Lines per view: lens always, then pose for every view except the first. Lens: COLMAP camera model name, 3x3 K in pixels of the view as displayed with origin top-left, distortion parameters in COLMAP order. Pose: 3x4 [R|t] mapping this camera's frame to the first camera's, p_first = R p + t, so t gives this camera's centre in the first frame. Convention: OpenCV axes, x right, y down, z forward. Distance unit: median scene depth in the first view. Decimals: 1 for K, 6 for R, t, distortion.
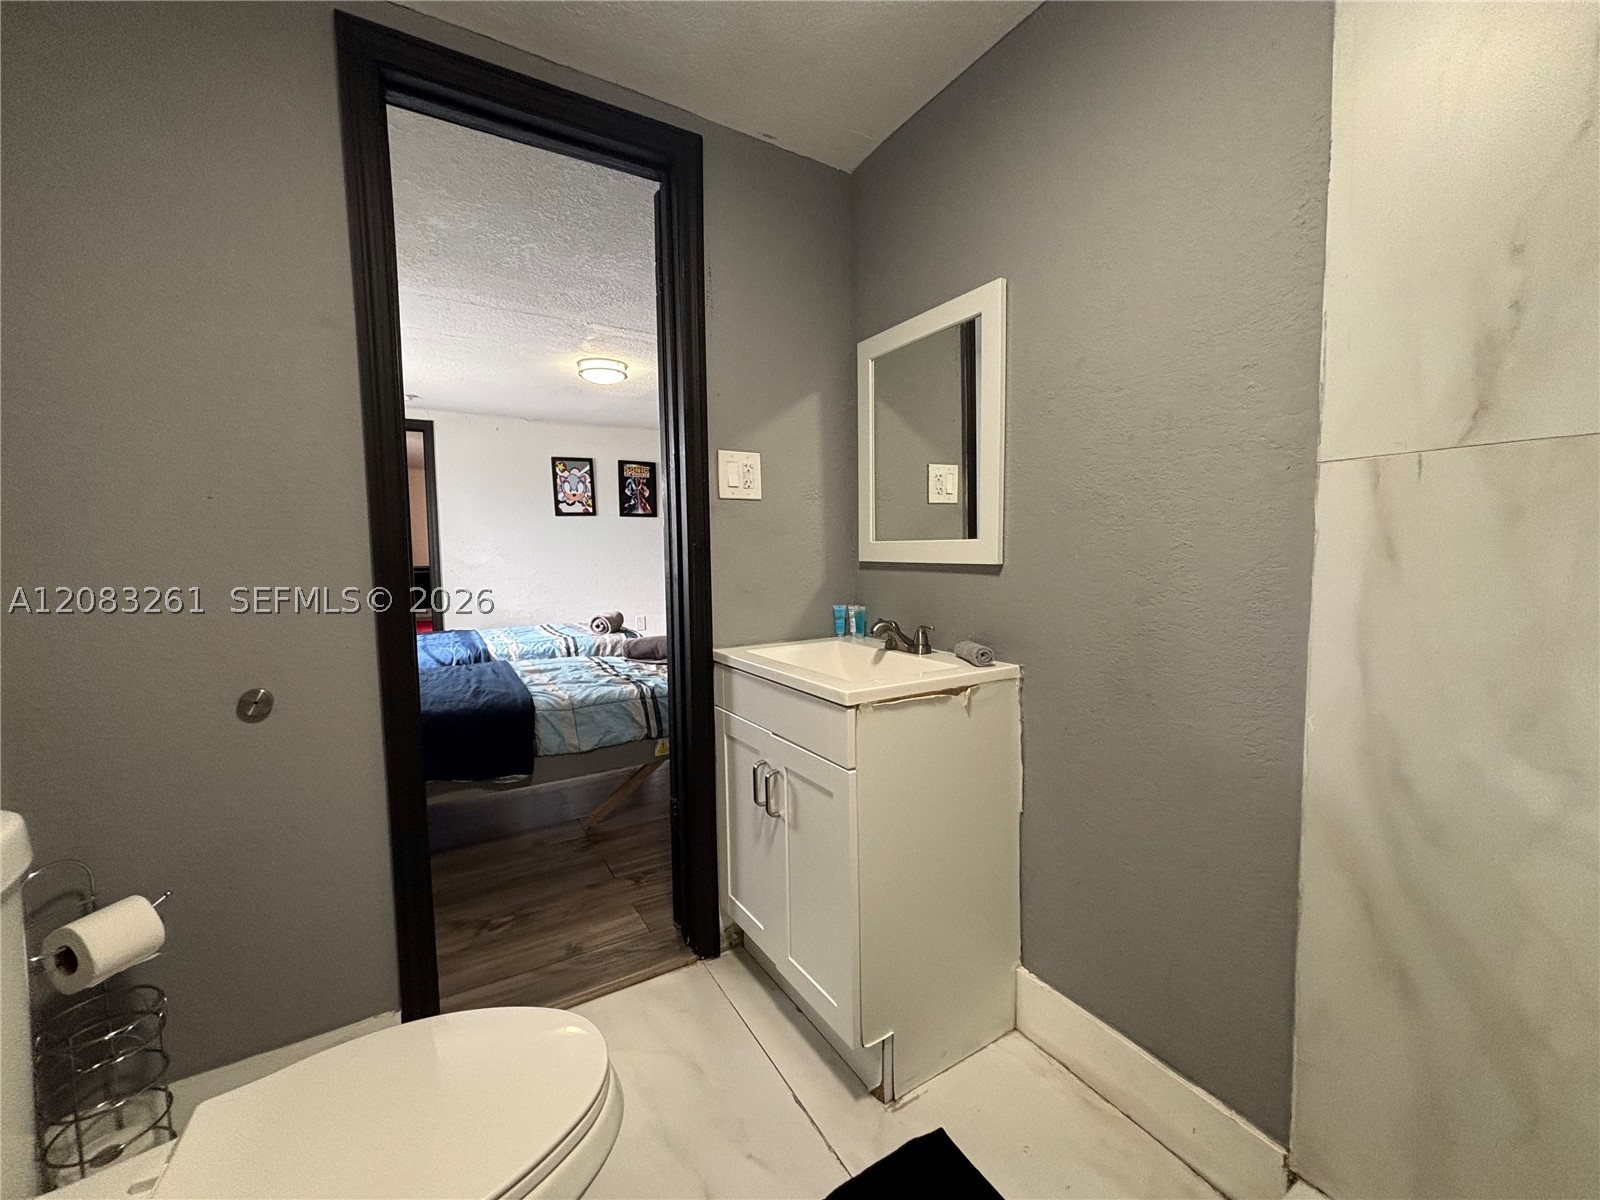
lens RADIAL K [[652.1, 0, 805.0], [0, 652.1, 594.5], [0, 0, 1]] dist [0.000169, -0.000541]
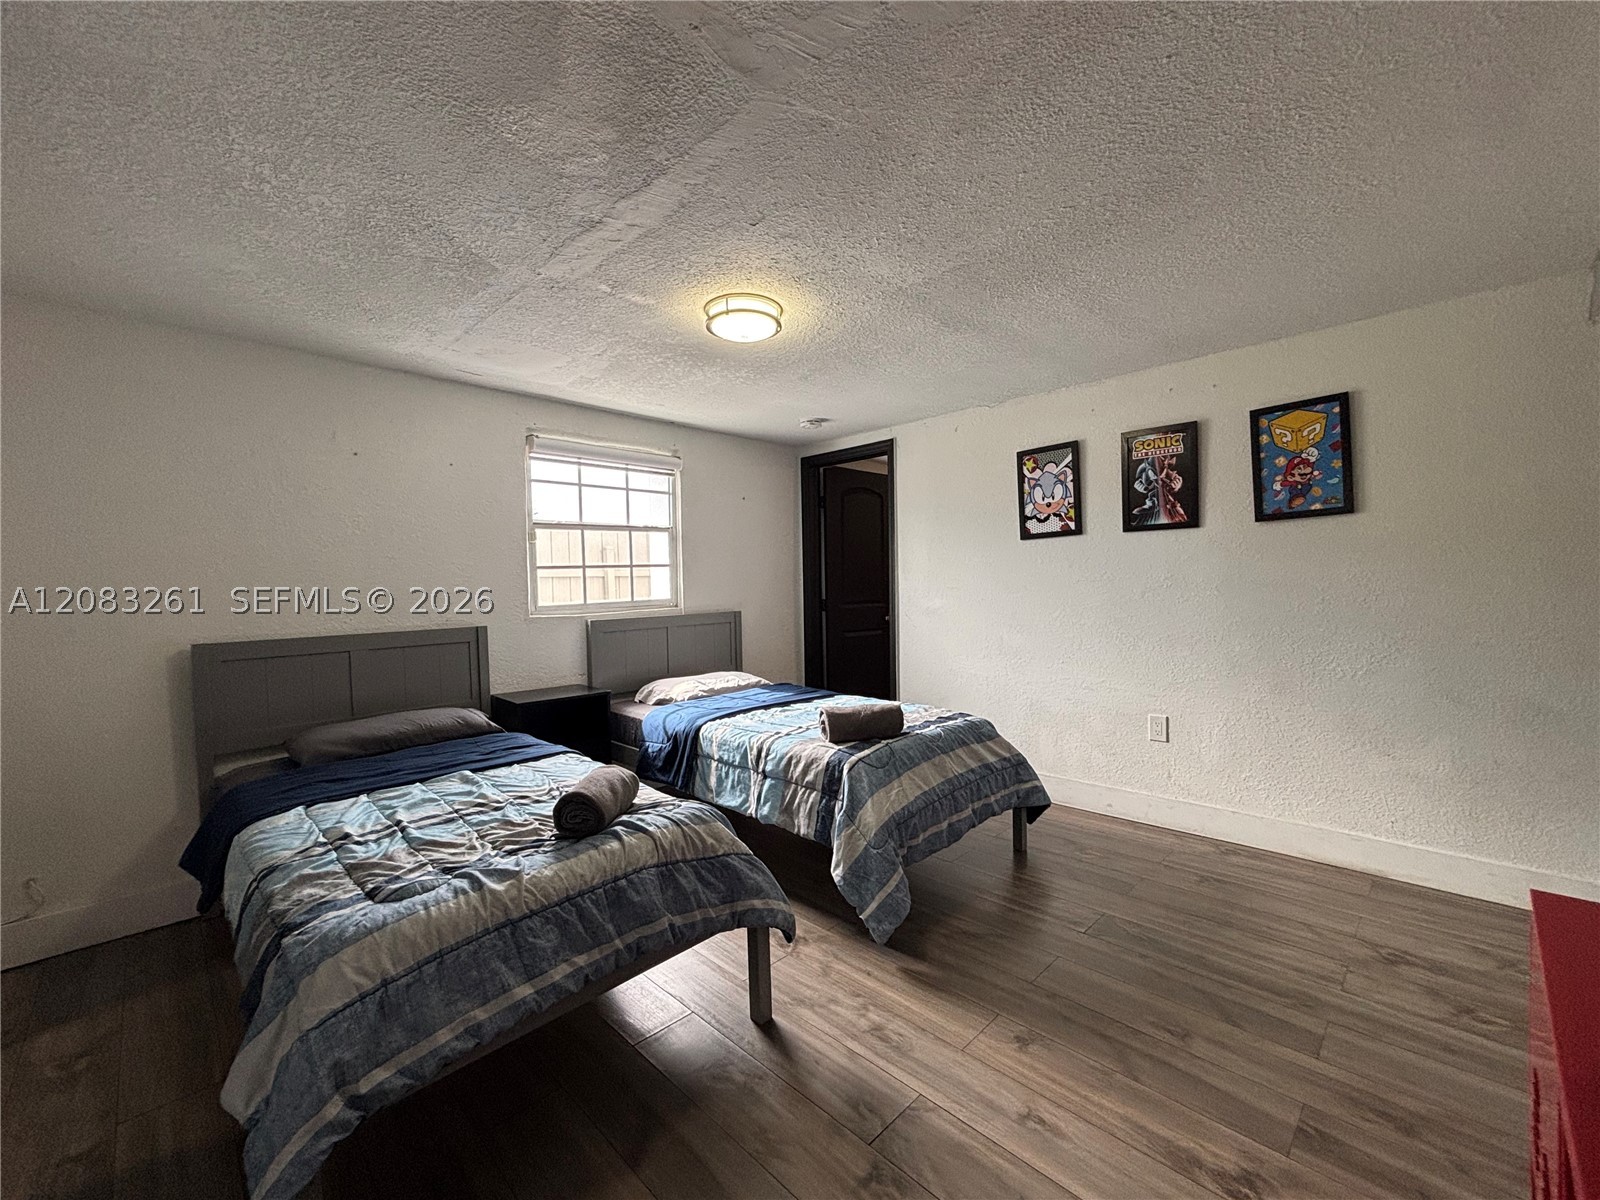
lens RADIAL K [[649.4, 0, 800.0], [0, 649.4, 600.0], [0, 0, 1]] dist [0.002319, 0.000443]
pose [[0.234004, 0.034183, -0.971634, 0.207203], [-0.046167, 0.998645, 0.024015, -0.063415], [0.971139, 0.039238, 0.235266, 0.615111]]
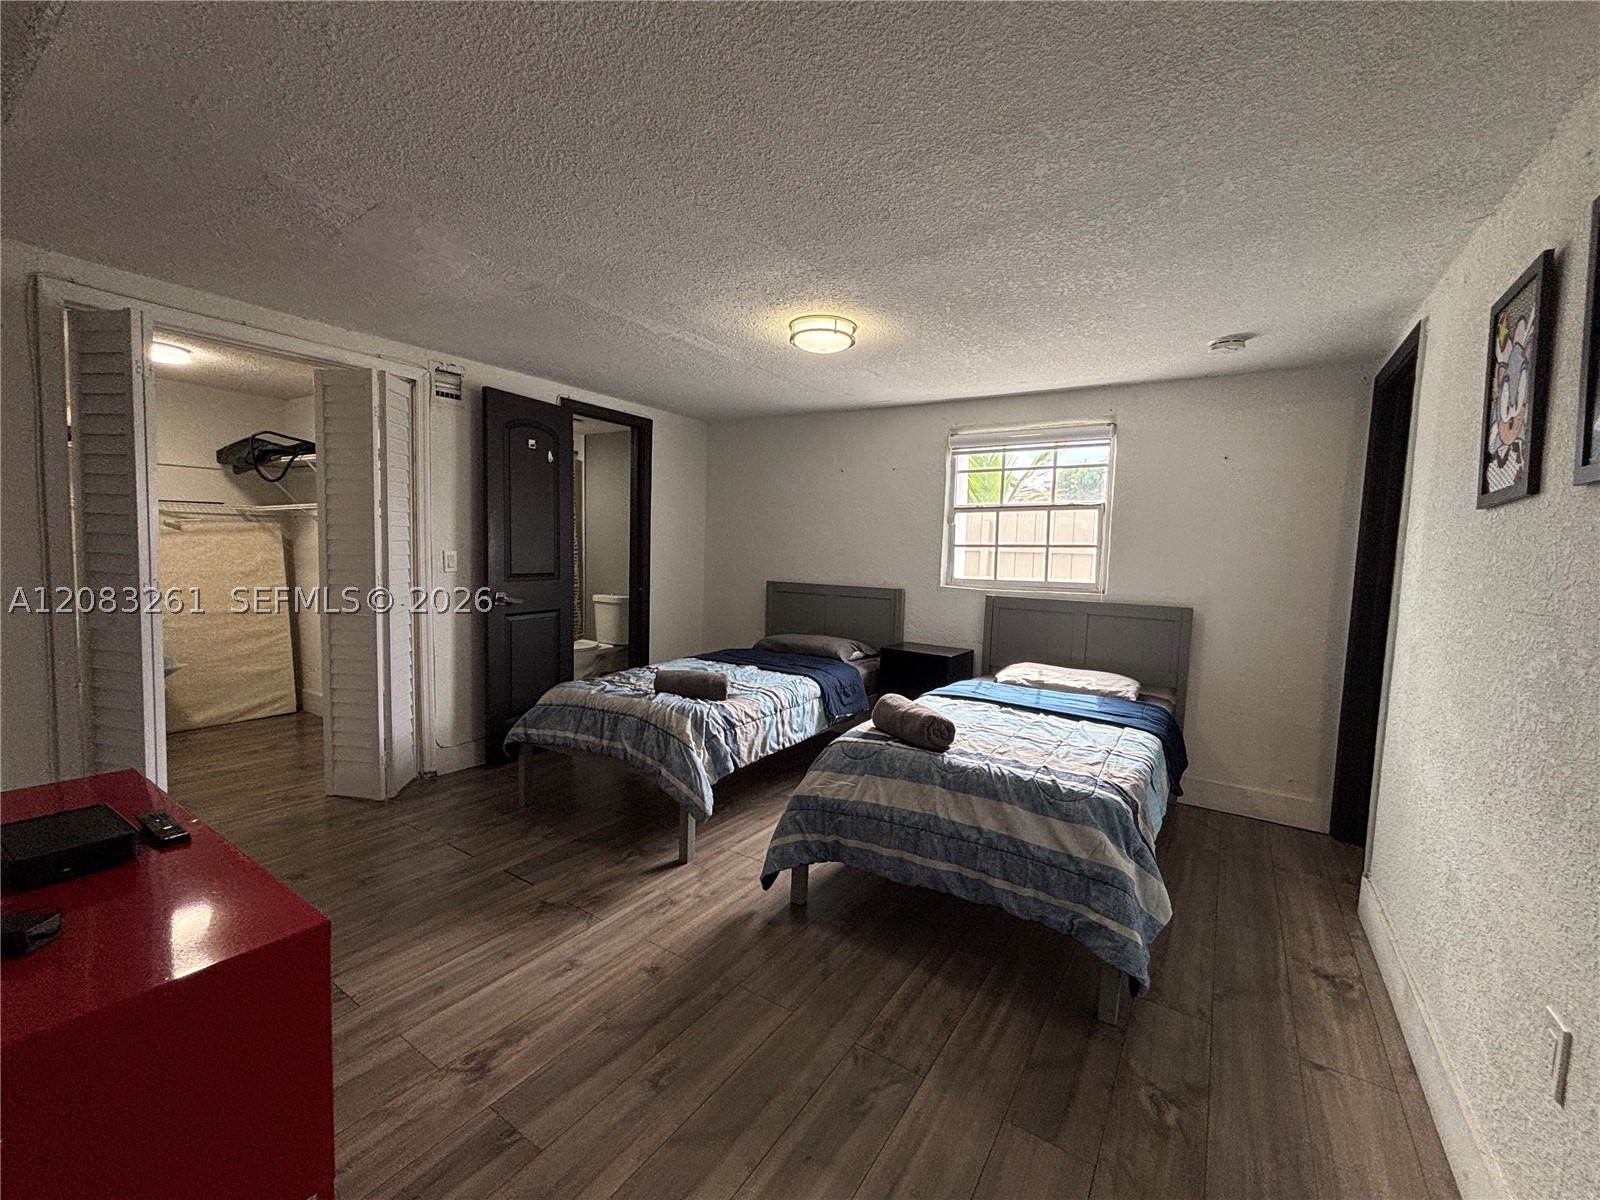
lens RADIAL K [[651.9, 0, 804.6], [0, 651.9, 594.9], [0, 0, 1]] dist [-0.000871, -0.000081]
pose [[-0.898856, 0.017261, -0.437904, 0.020150], [-0.047252, 0.989582, 0.135996, -0.105467], [0.435689, 0.142933, -0.888676, 1.112726]]
